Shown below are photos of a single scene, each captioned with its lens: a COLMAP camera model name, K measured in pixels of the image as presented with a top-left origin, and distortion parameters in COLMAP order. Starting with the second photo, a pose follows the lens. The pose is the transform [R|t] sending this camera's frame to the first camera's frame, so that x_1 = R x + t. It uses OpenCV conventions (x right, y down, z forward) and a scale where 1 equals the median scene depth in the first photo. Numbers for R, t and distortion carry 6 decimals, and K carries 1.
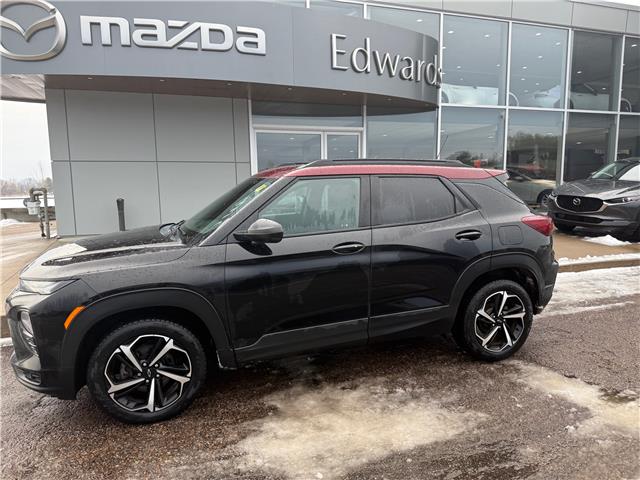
lens RADIAL K [[449.4, 0, 322.1], [0, 449.4, 245.3], [0, 0, 1]] dist [0.044951, -0.060548]
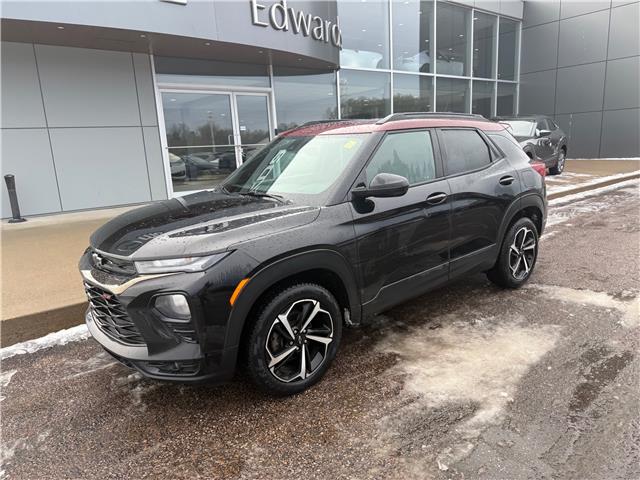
lens RADIAL K [[449.4, 0, 322.6], [0, 449.4, 243.7], [0, 0, 1]] dist [0.044951, -0.060548]
pose [[0.935002, -0.106760, 0.338191, -0.521956], [0.082962, 0.992997, 0.084103, 0.001058], [-0.344802, -0.050579, 0.937312, 0.076776]]
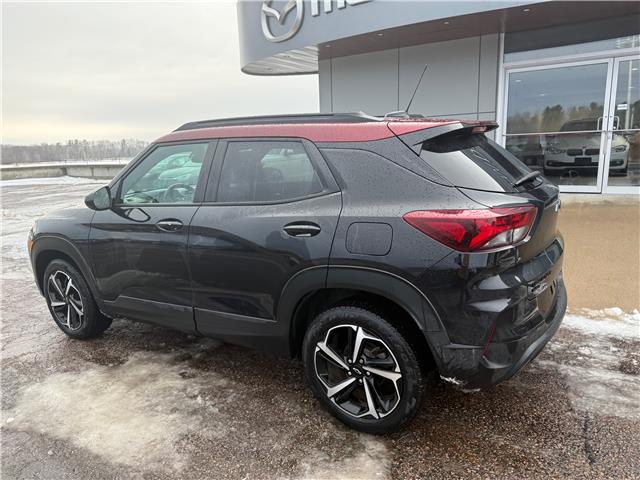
lens RADIAL K [[449.4, 0, 316.8], [0, 449.4, 237.4], [0, 0, 1]] dist [0.044951, -0.060548]
pose [[0.627694, 0.145154, -0.764807, 0.860566], [-0.075997, 0.989195, 0.125368, -0.096130], [0.774741, -0.020570, 0.631944, 0.600451]]
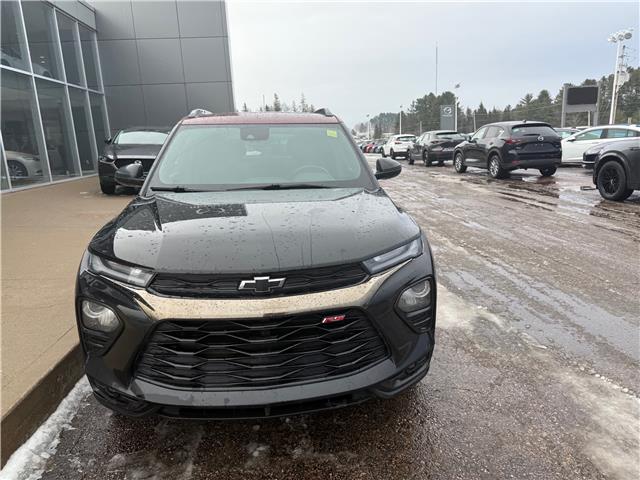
lens RADIAL K [[449.4, 0, 325.3], [0, 449.4, 242.3], [0, 0, 1]] dist [0.044951, -0.060548]
pose [[0.223544, -0.213690, 0.950981, -1.098063], [0.169608, 0.969314, 0.177941, -0.066994], [-0.959824, 0.121516, 0.252927, 0.738222]]
